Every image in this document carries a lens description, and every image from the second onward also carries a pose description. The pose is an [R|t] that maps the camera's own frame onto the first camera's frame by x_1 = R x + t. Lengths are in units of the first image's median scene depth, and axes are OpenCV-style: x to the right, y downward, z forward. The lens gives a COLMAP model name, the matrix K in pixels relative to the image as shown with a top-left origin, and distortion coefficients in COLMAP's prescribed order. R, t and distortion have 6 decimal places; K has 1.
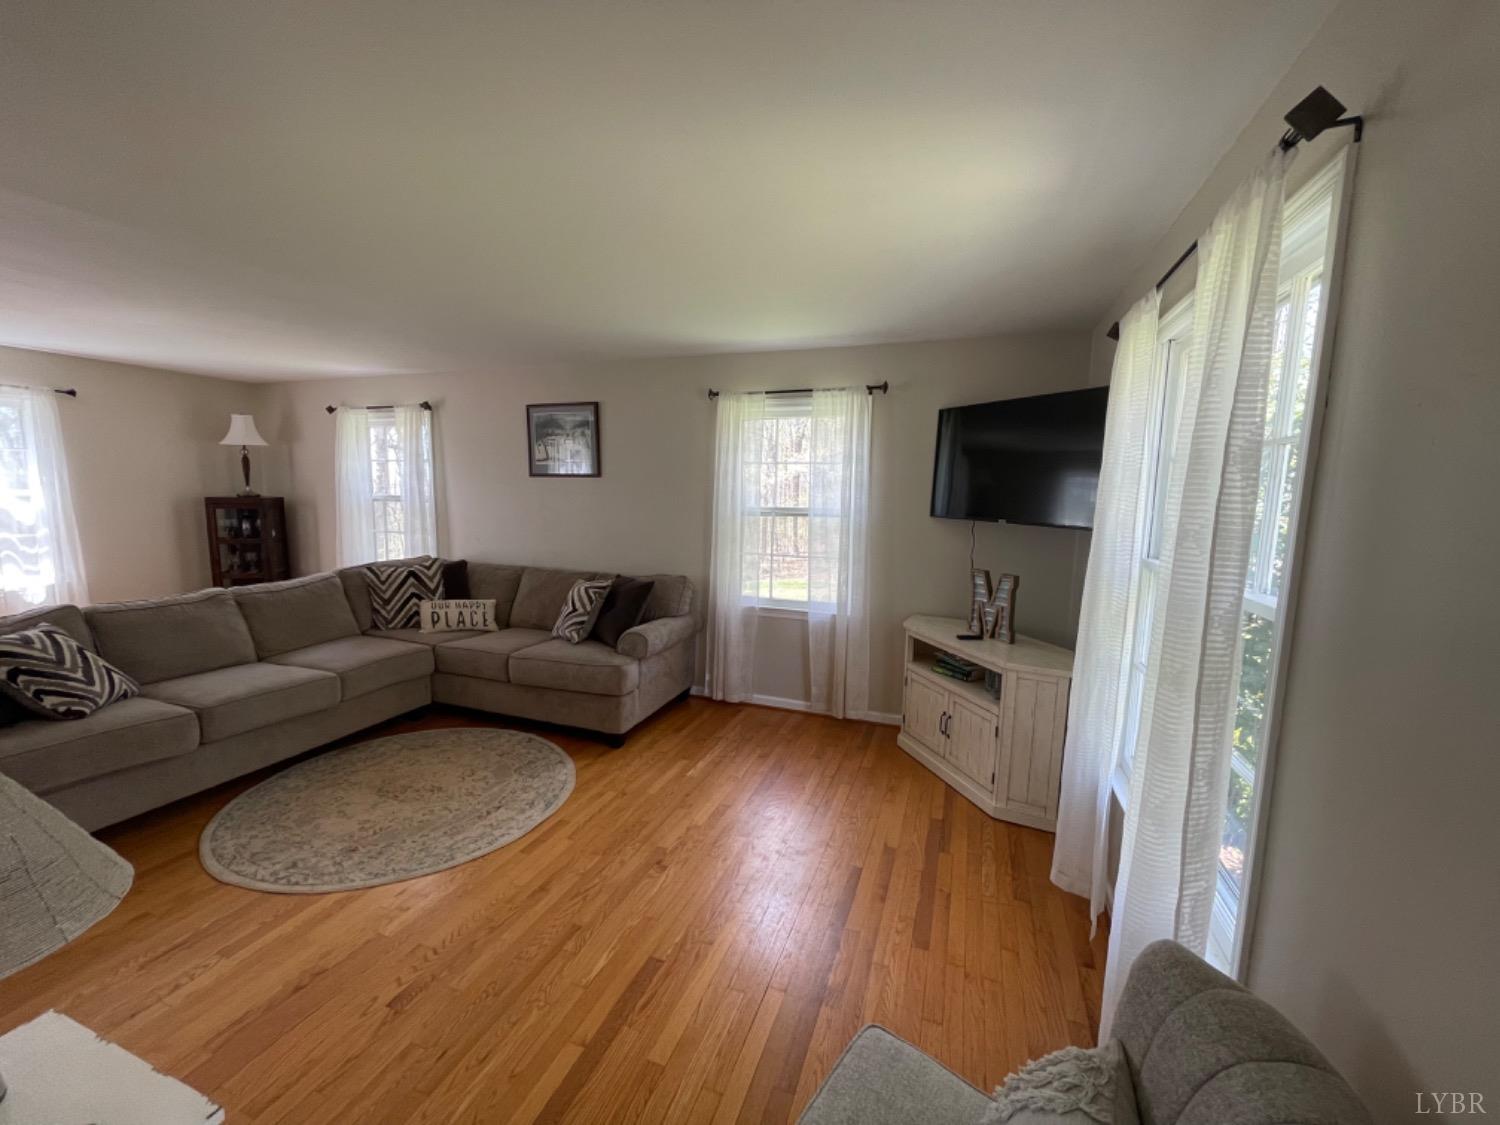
lens RADIAL K [[608.7, 0, 745.3], [0, 608.7, 566.9], [0, 0, 1]] dist [0.000820, 0.000261]
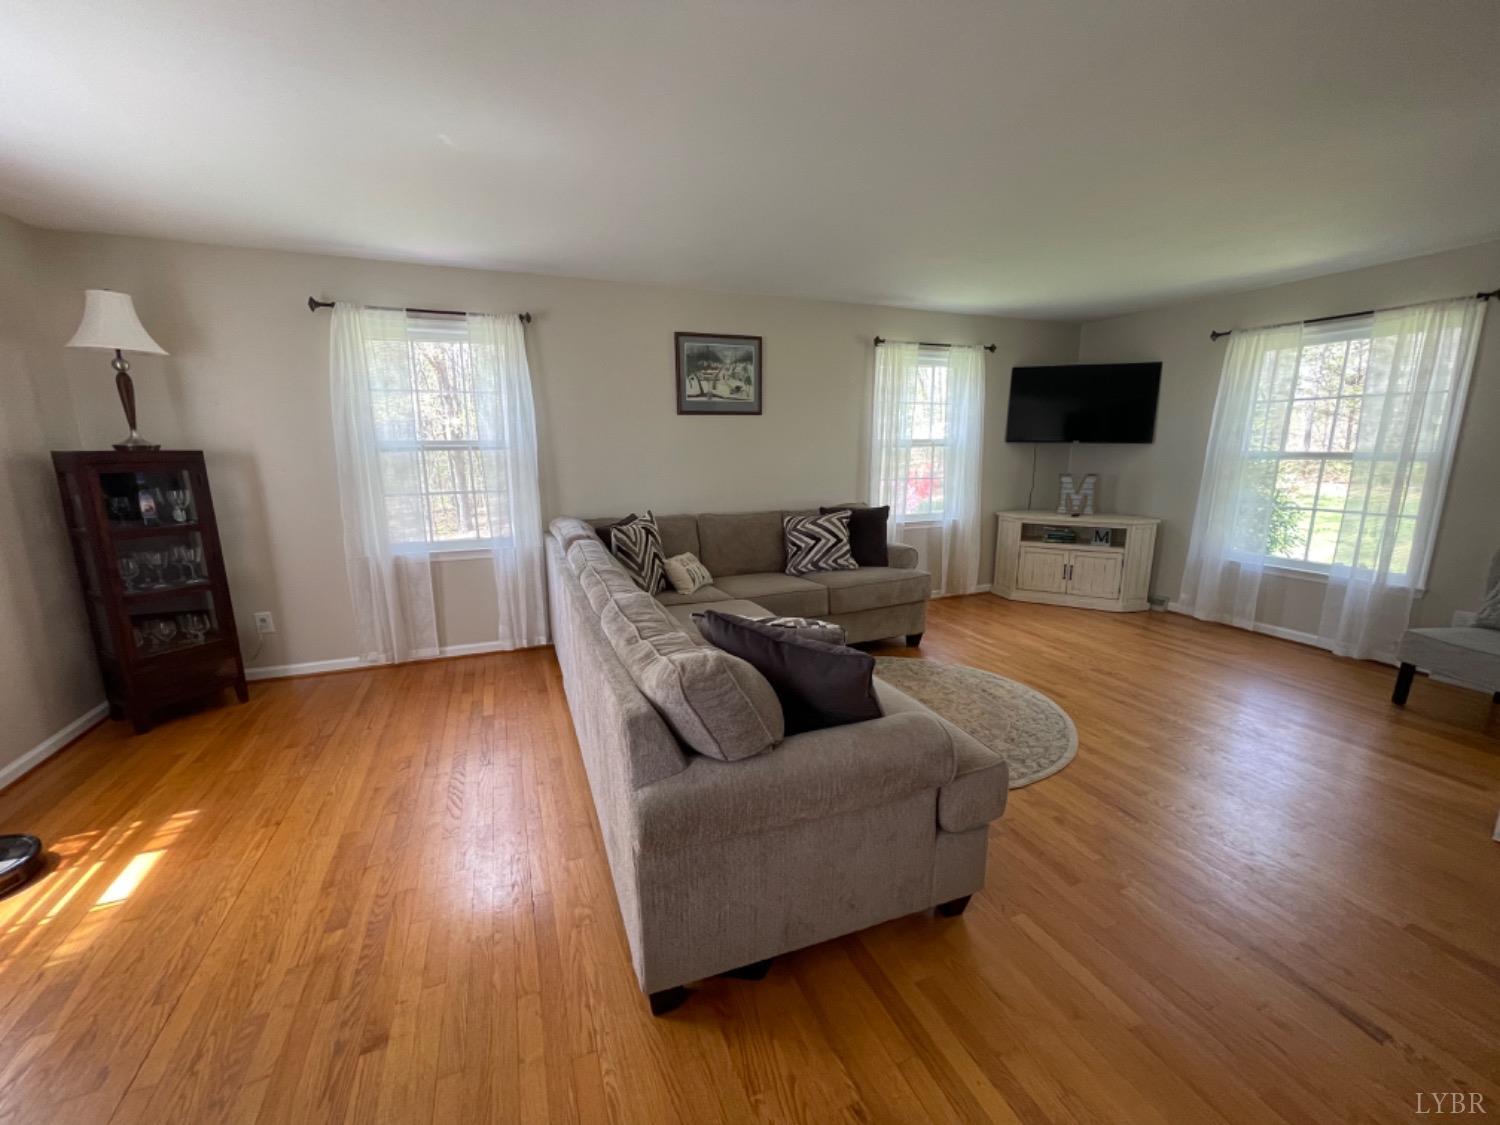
lens RADIAL K [[608.7, 0, 745.3], [0, 608.7, 566.9], [0, 0, 1]] dist [0.000820, 0.000261]
pose [[0.731522, -0.157996, 0.663259, -1.157086], [0.107508, 0.987340, 0.116623, -0.025898], [-0.673288, -0.014007, 0.739247, 0.337171]]
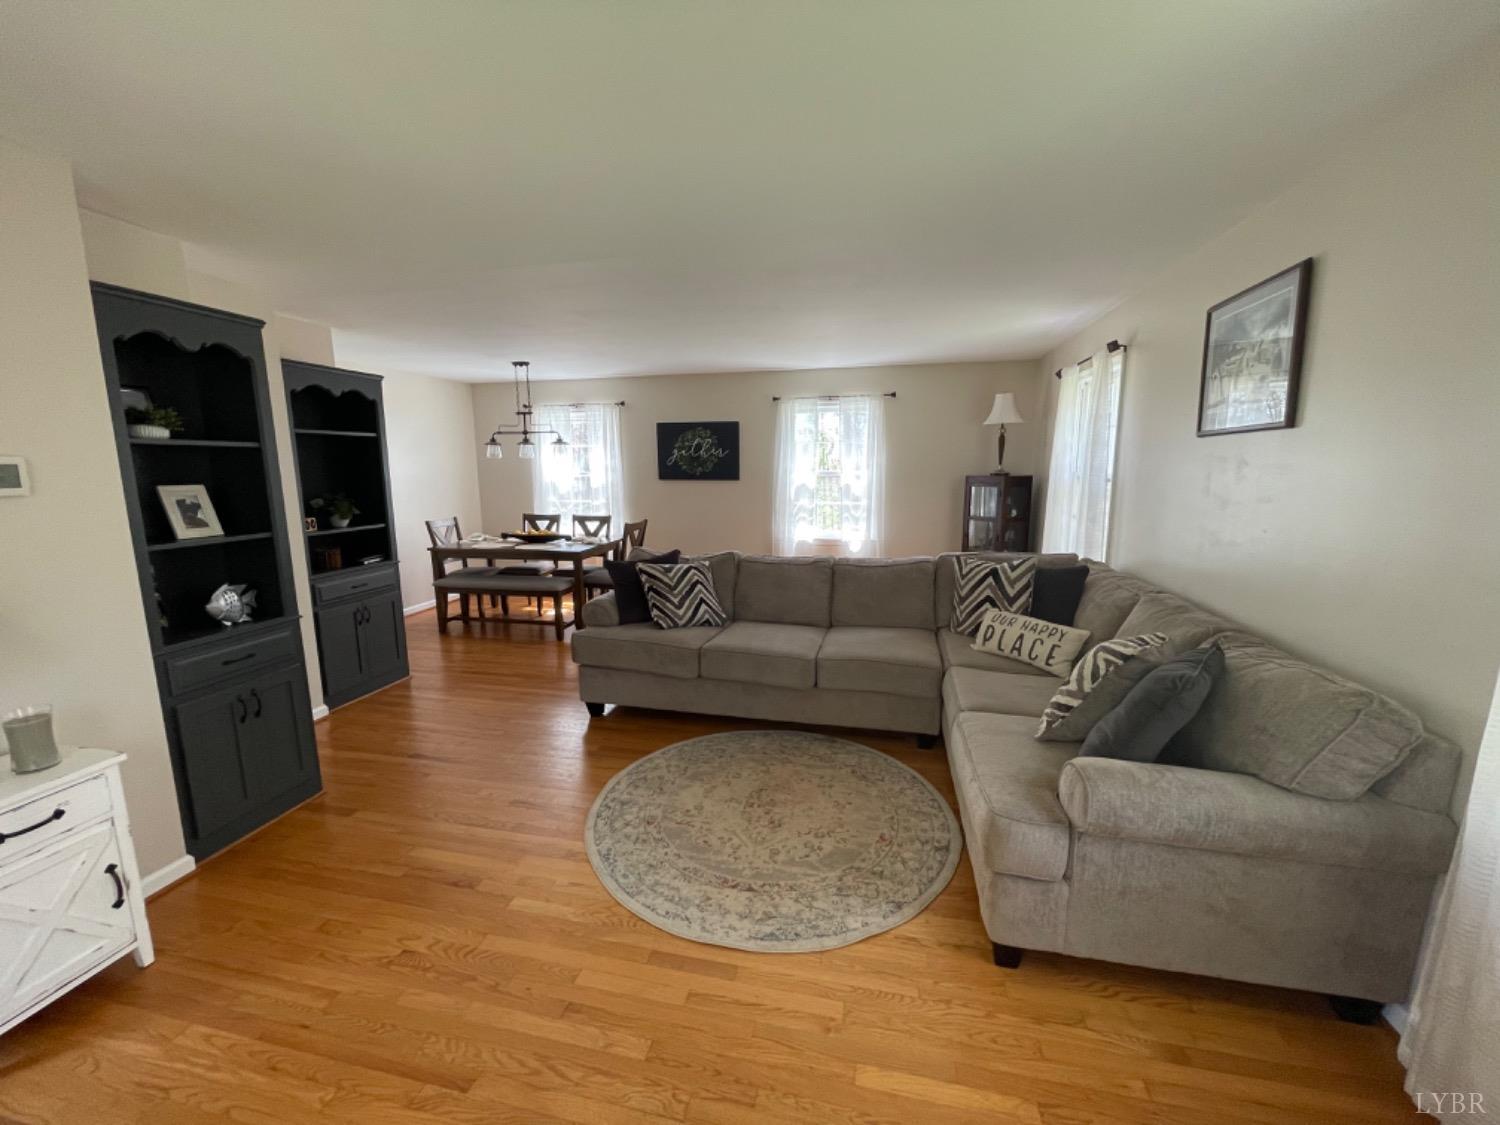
lens RADIAL K [[608.7, 0, 745.3], [0, 608.7, 566.9], [0, 0, 1]] dist [0.000820, 0.000261]
pose [[0.130955, 0.143281, -0.980980, 0.206056], [-0.116547, 0.984865, 0.128290, -0.067445], [0.984514, 0.097530, 0.145672, 0.654125]]
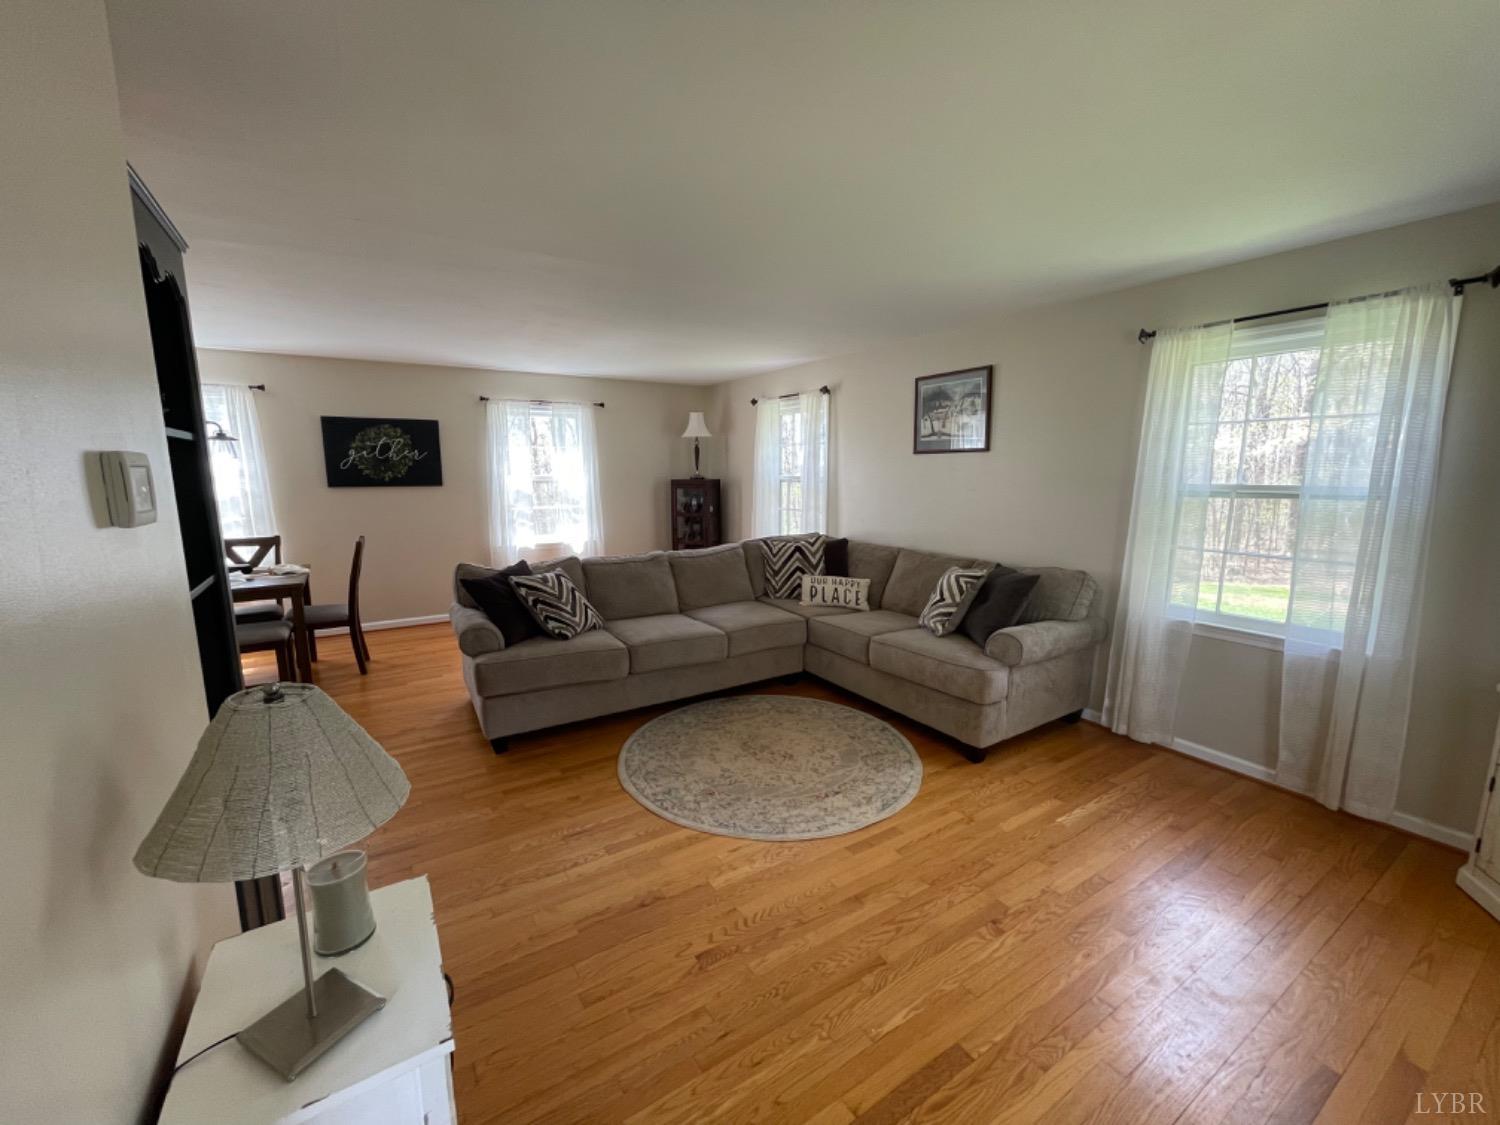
lens RADIAL K [[608.7, 0, 745.3], [0, 608.7, 566.9], [0, 0, 1]] dist [0.000820, 0.000261]
pose [[0.795207, 0.077461, -0.601370, 0.029548], [-0.059386, 0.996988, 0.049891, -0.005495], [0.603423, -0.003961, 0.797412, 0.101791]]
